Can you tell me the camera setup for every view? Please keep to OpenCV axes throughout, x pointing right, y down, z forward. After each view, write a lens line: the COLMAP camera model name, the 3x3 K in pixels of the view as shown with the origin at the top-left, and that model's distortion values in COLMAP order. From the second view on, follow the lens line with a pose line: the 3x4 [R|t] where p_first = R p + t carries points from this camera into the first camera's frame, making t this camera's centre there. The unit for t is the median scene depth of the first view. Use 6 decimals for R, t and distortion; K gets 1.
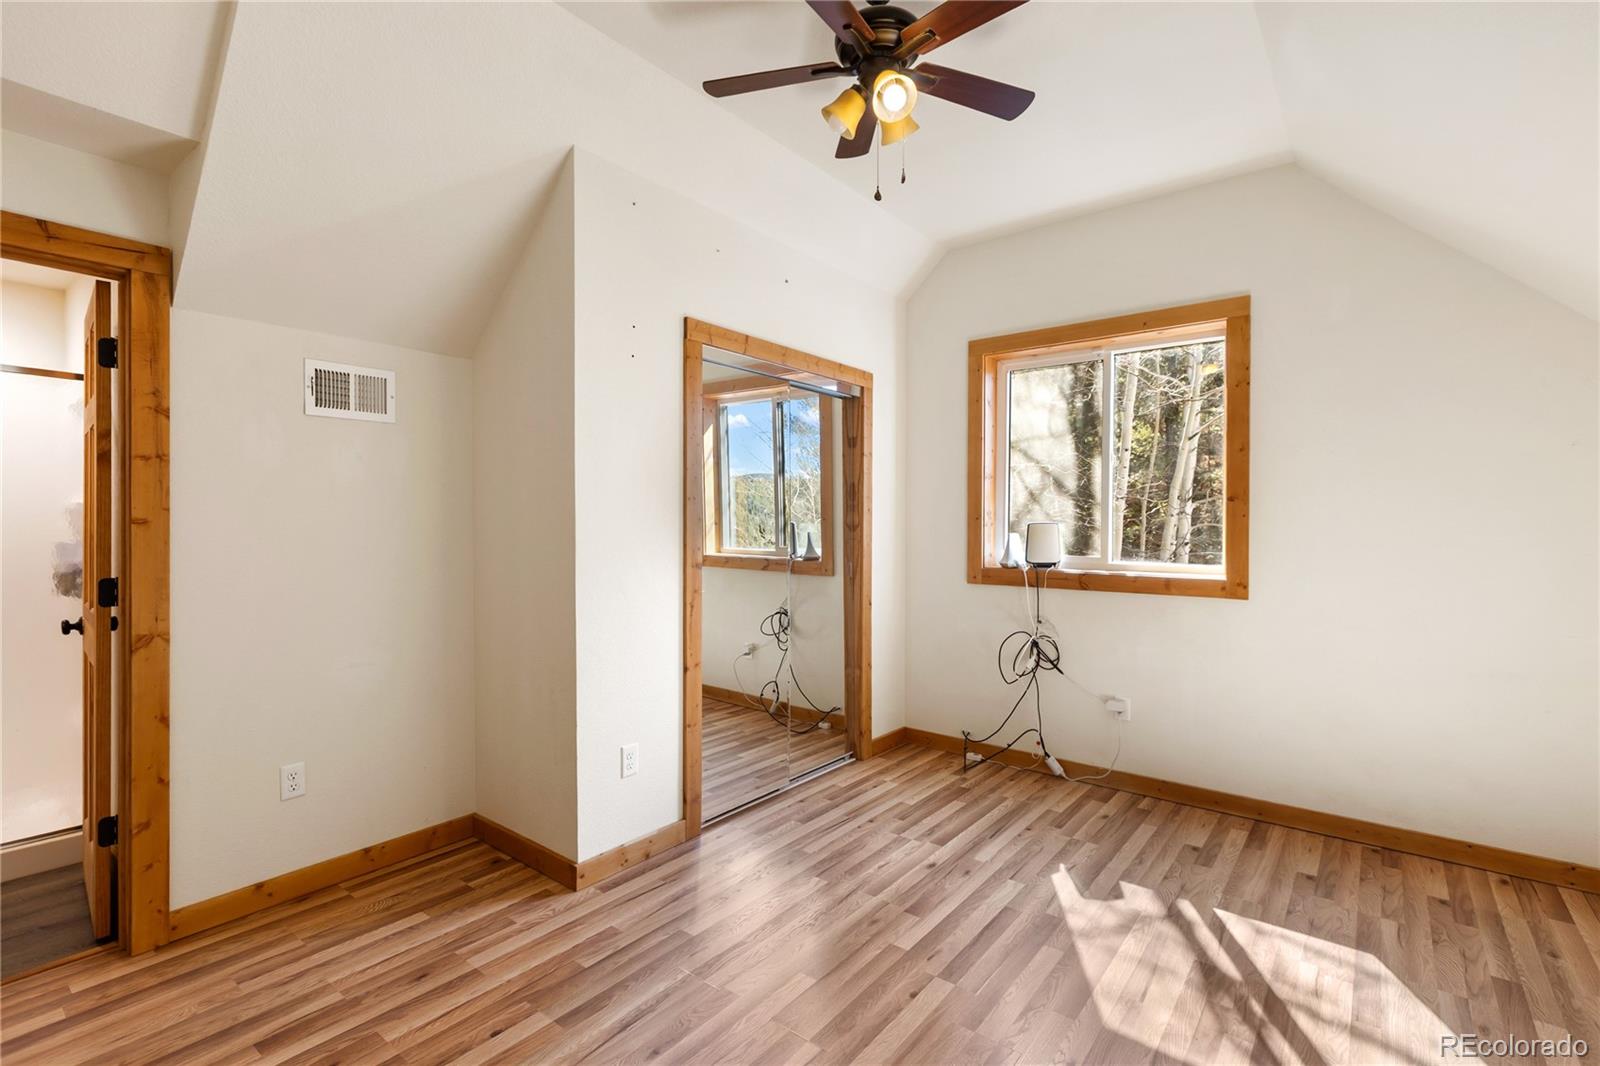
lens RADIAL K [[727.3, 0, 794.8], [0, 727.3, 529.6], [0, 0, 1]] dist [0.001252, -0.001062]
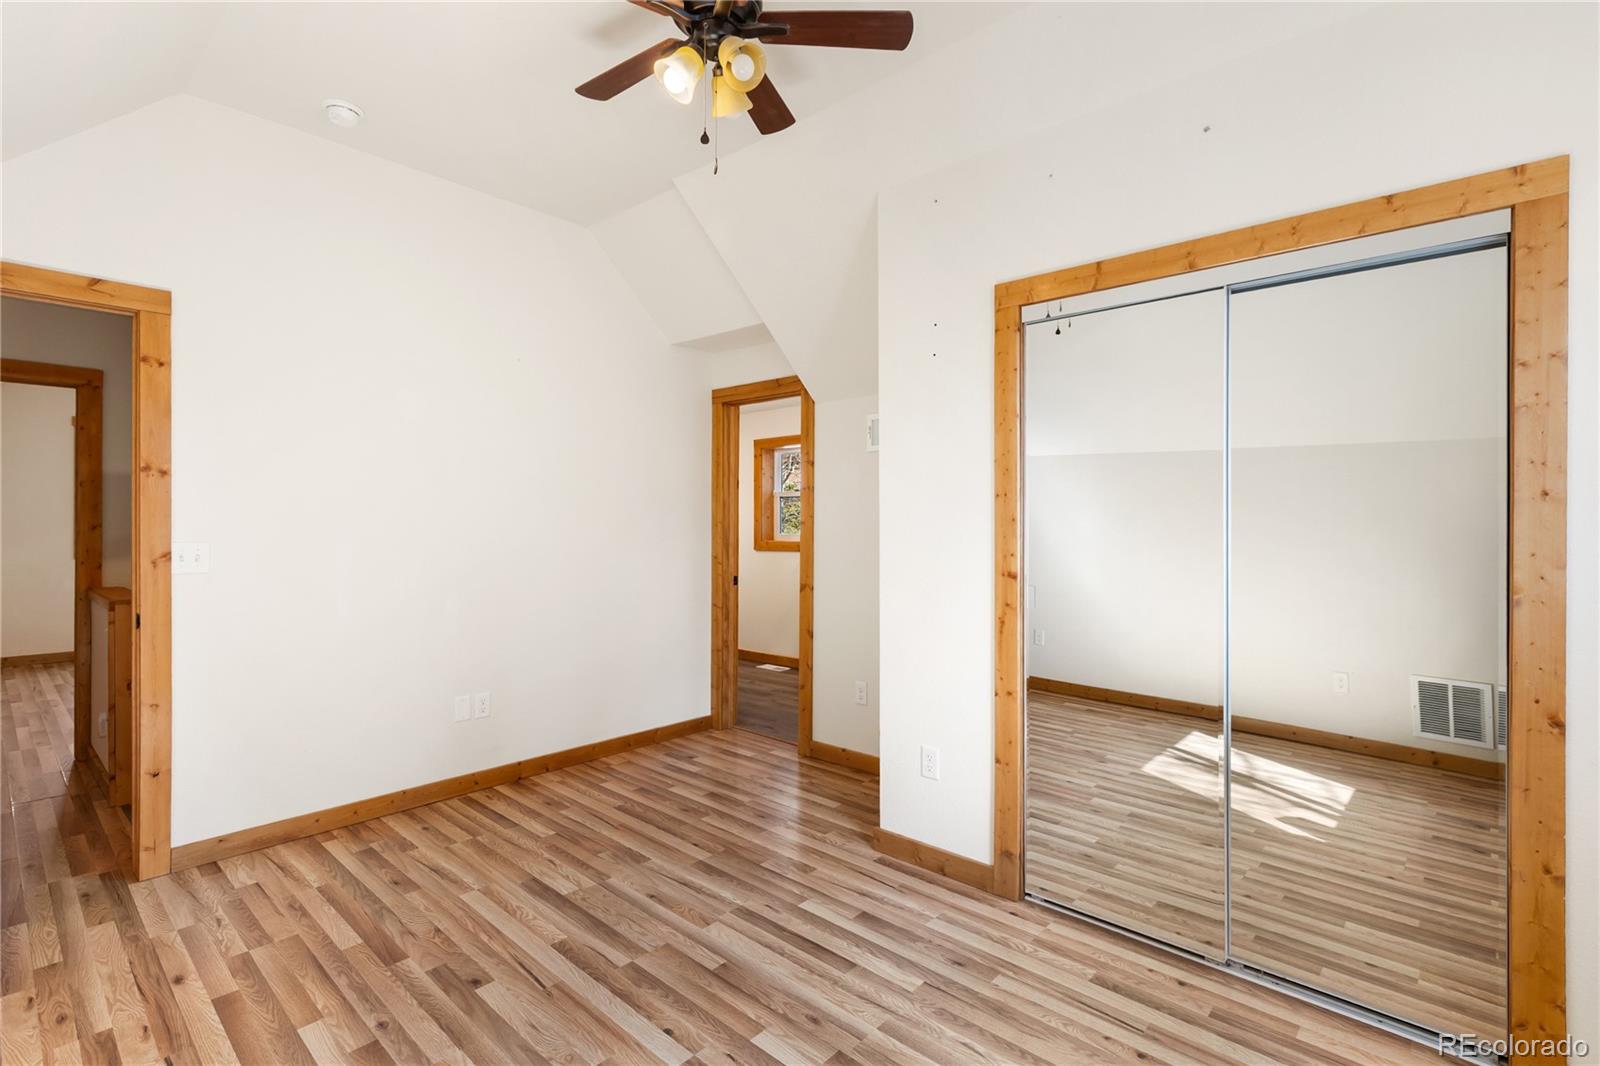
lens RADIAL K [[727.3, 0, 797.6], [0, 727.3, 529.6], [0, 0, 1]] dist [0.001252, -0.001062]
pose [[-0.059149, 0.004714, -0.998238, 0.940754], [-0.009464, 0.999941, 0.005283, -0.007898], [0.998204, 0.009760, -0.059101, 1.057650]]
